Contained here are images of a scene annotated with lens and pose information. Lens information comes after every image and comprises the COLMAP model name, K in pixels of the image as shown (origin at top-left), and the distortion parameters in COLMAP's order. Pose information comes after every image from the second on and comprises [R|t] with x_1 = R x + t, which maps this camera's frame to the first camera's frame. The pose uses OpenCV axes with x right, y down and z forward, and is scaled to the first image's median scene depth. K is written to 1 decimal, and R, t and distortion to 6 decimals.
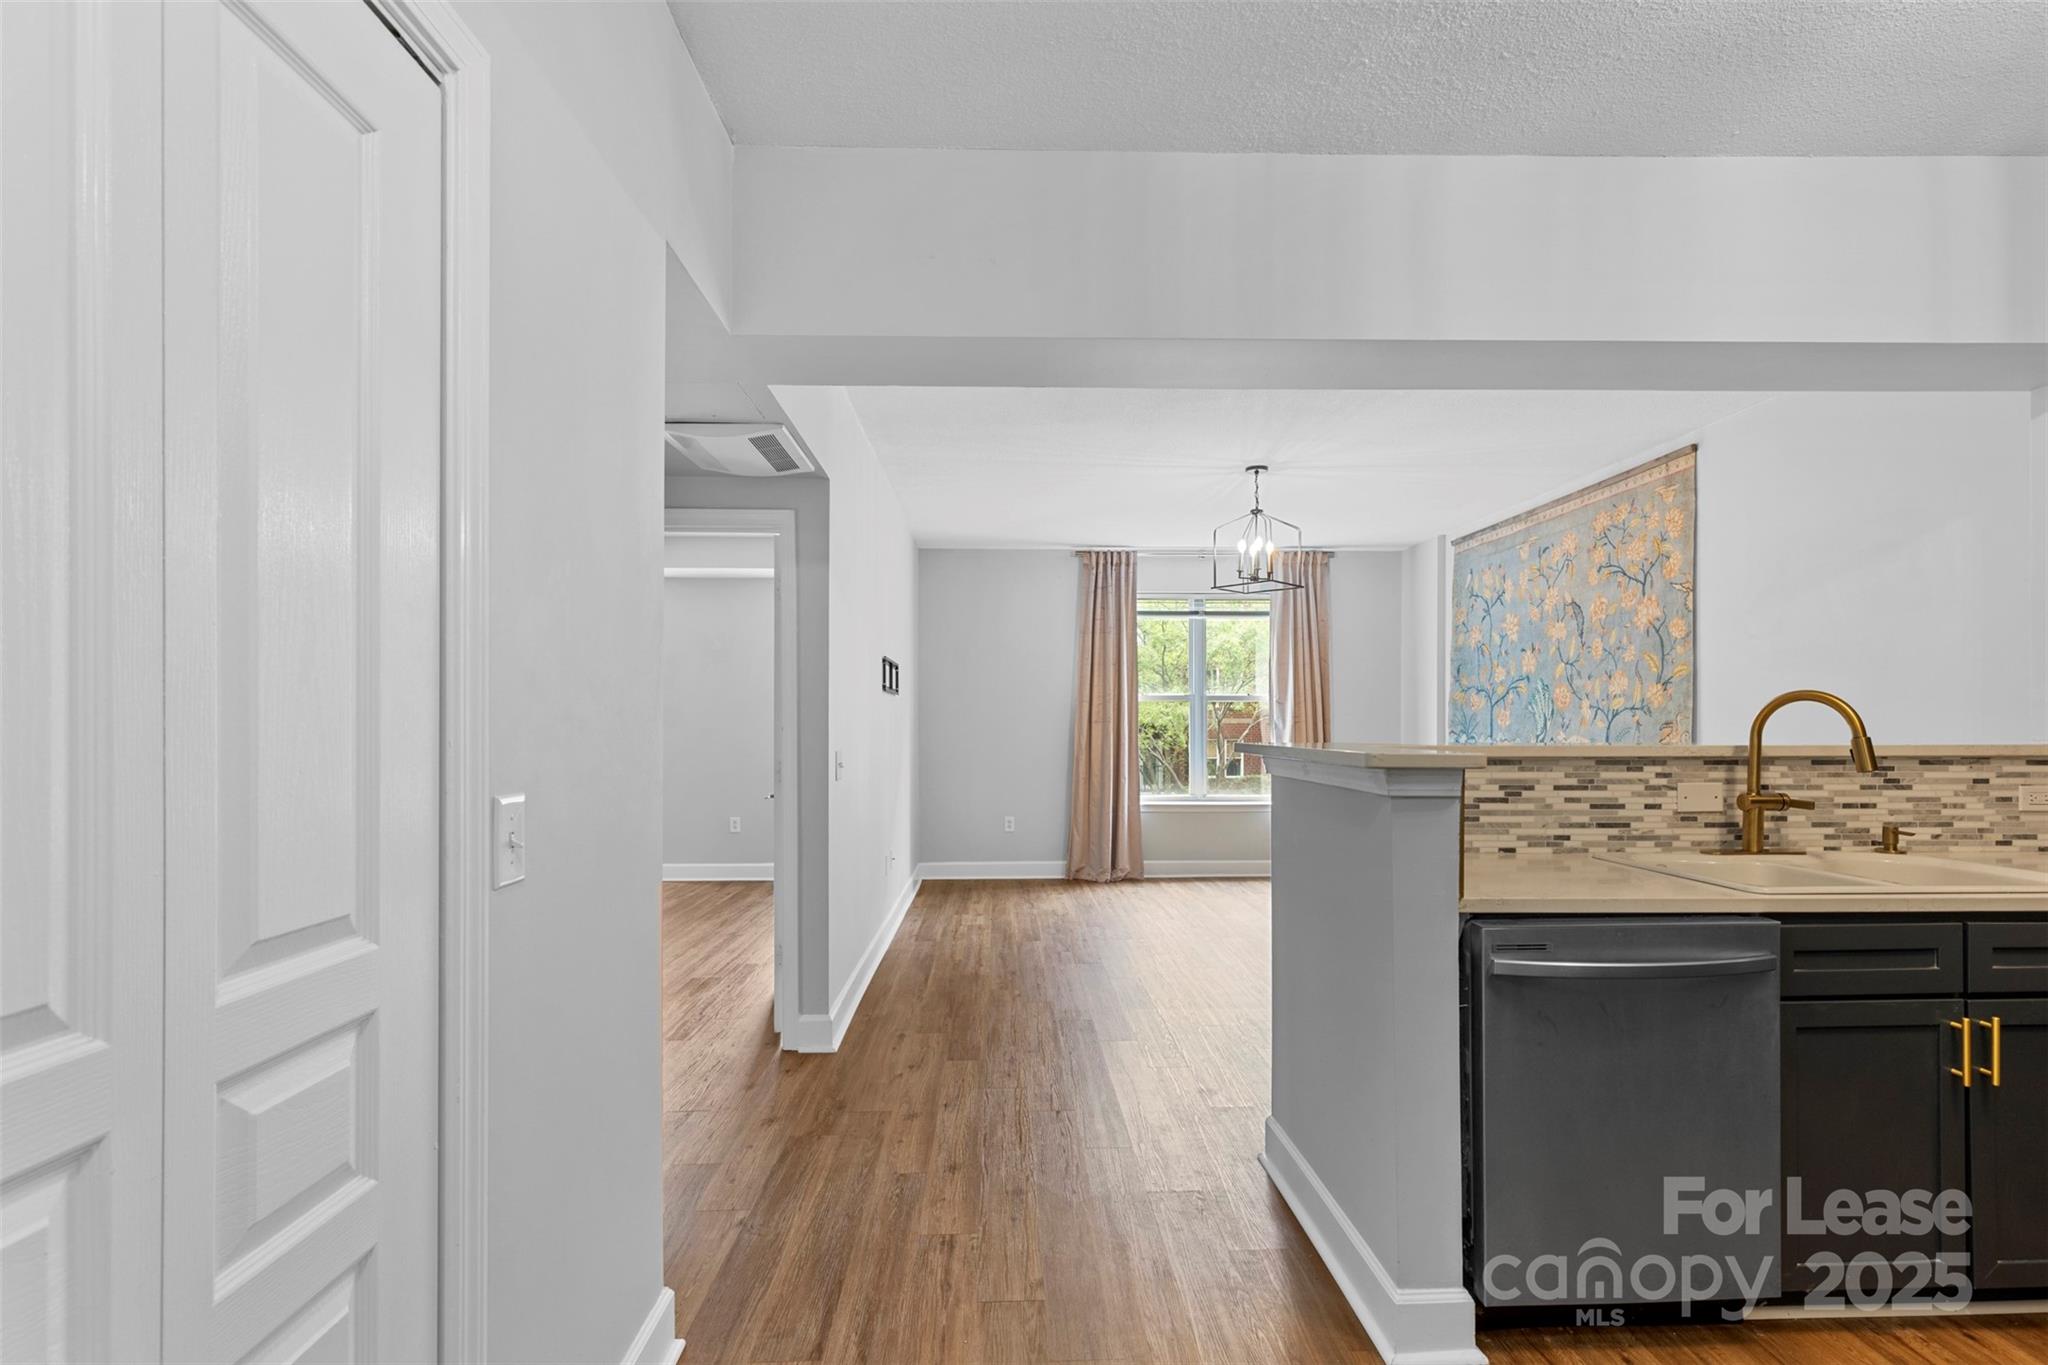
lens RADIAL K [[954.5, 0, 1025.3], [0, 954.5, 717.4], [0, 0, 1]] dist [0.013608, -0.001789]
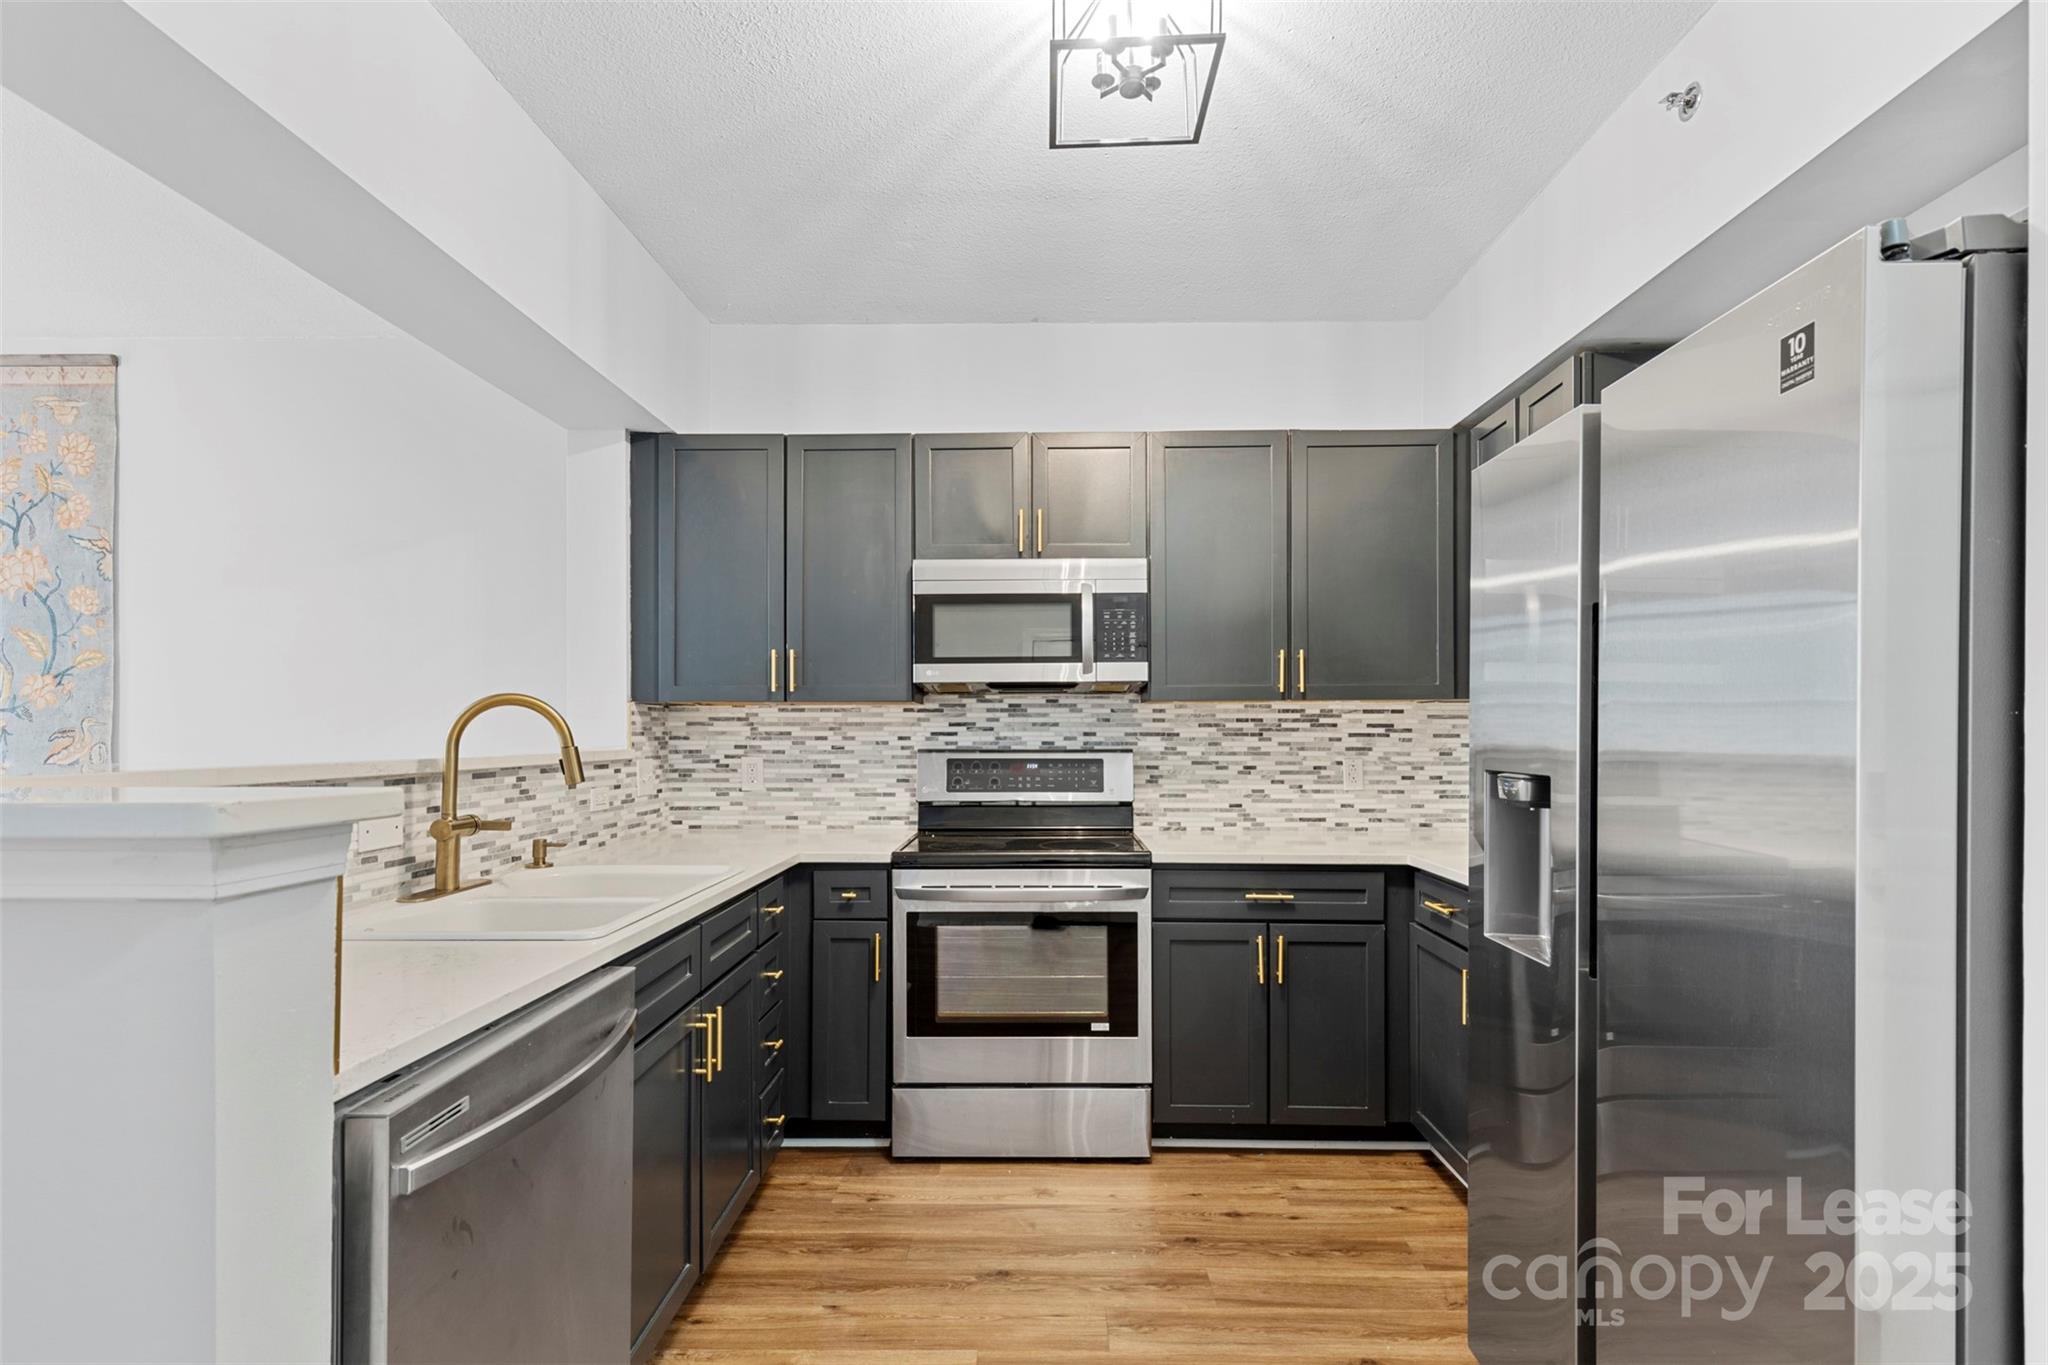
lens RADIAL K [[954.5, 0, 1023.7], [0, 954.5, 732.6], [0, 0, 1]] dist [0.013608, -0.001789]
pose [[0.048793, -0.000743, 0.998809, -0.012996], [-0.006844, 0.999976, 0.001079, 0.001201], [-0.998785, -0.006889, 0.048786, 0.214736]]
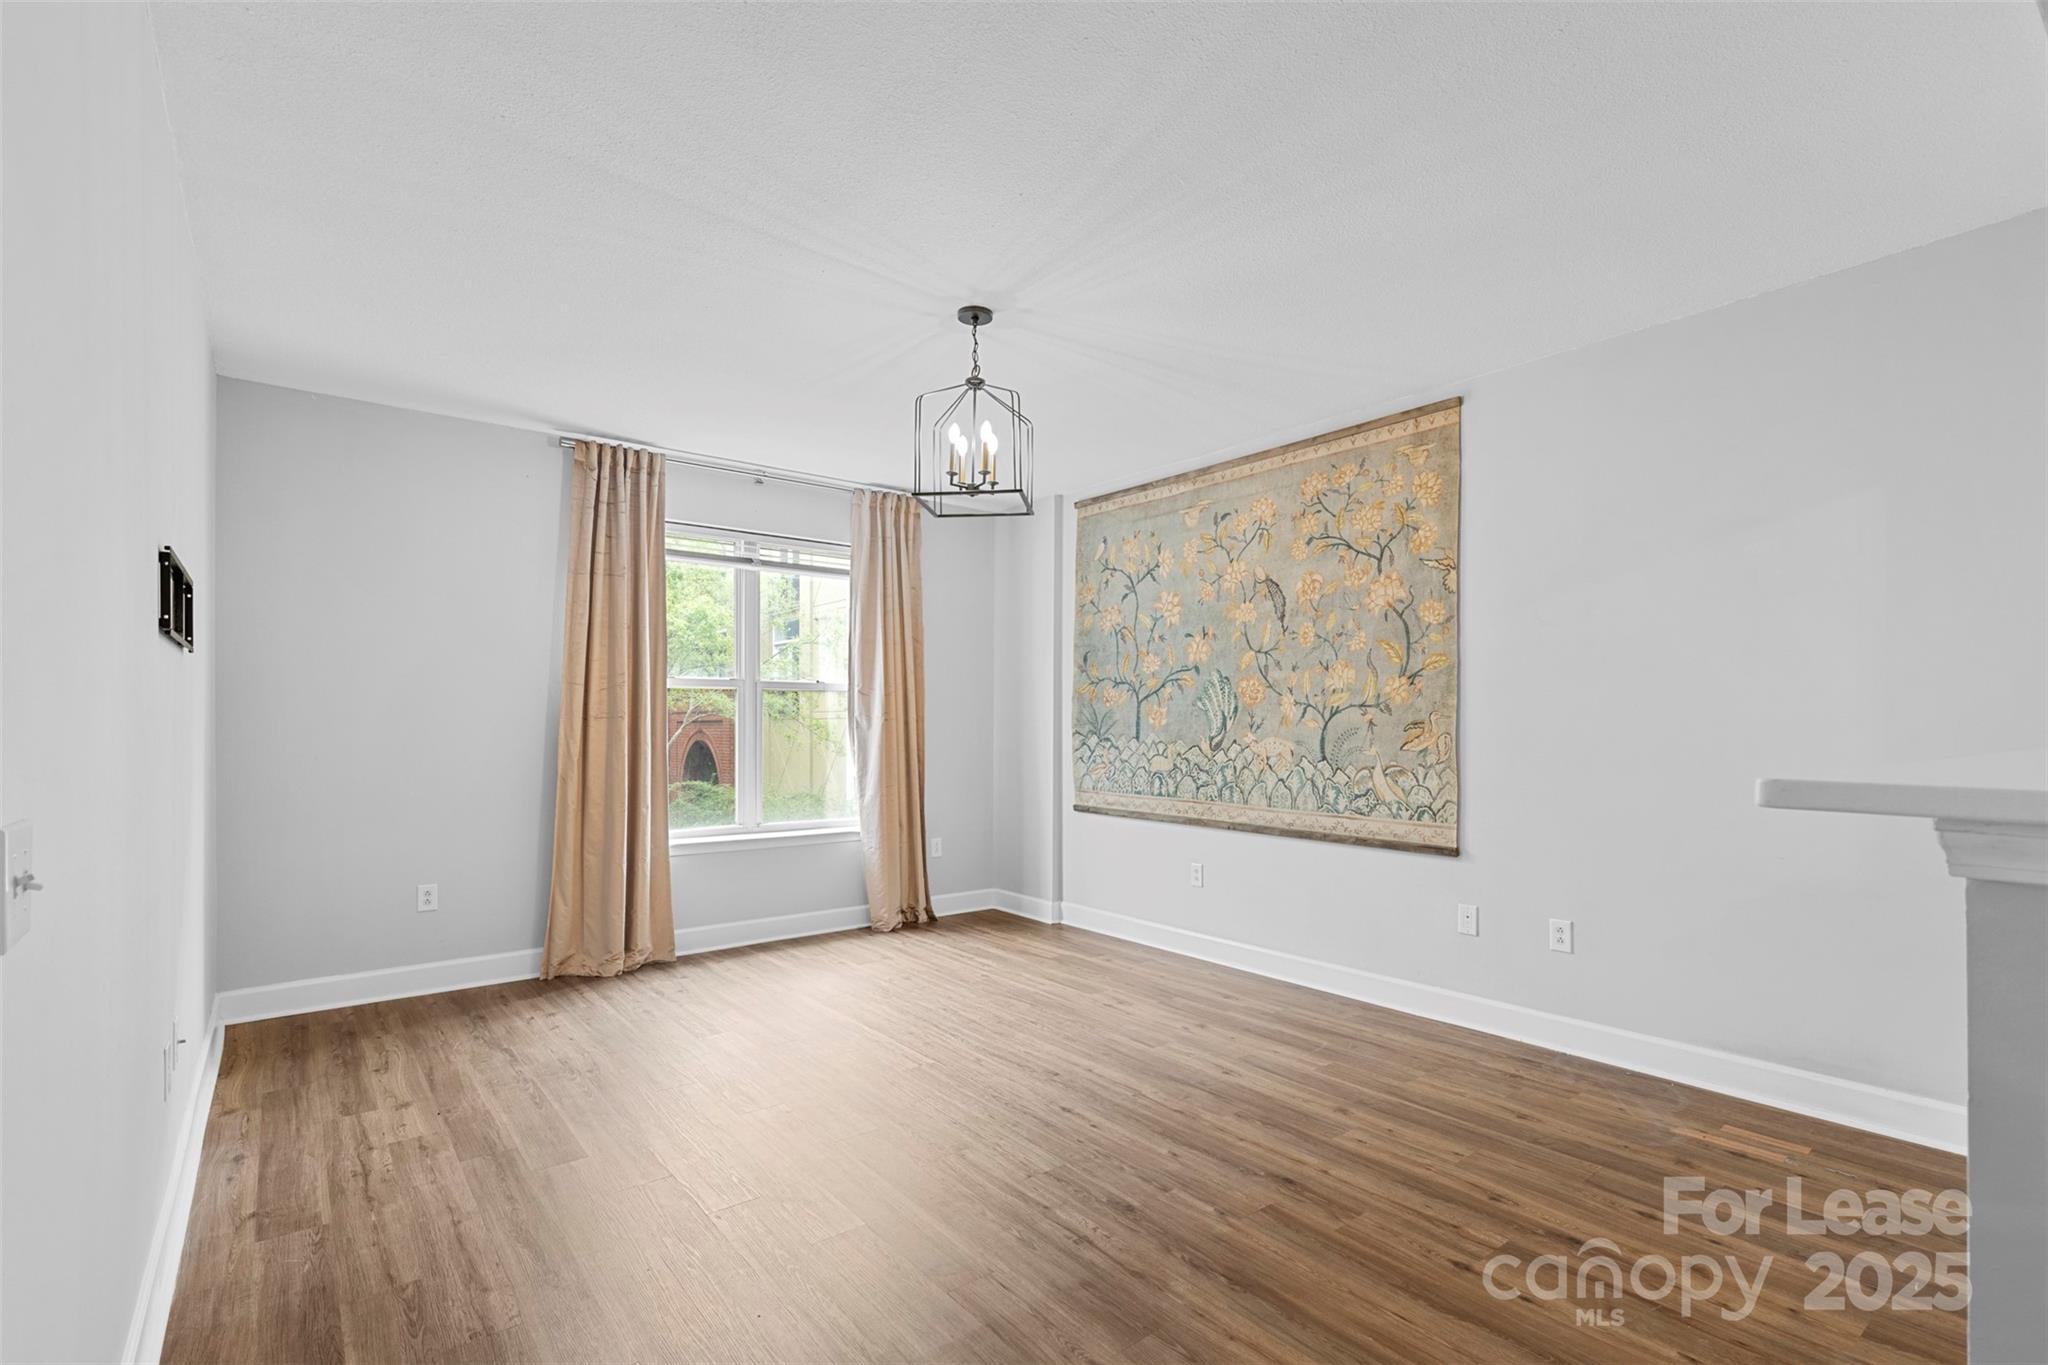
lens RADIAL K [[954.5, 0, 1037.3], [0, 954.5, 717.8], [0, 0, 1]] dist [0.013608, -0.001789]
pose [[0.801322, 0.007056, 0.598192, -0.093442], [-0.008253, 0.999966, -0.000739, 0.003988], [-0.598176, -0.004344, 0.801353, 0.446417]]
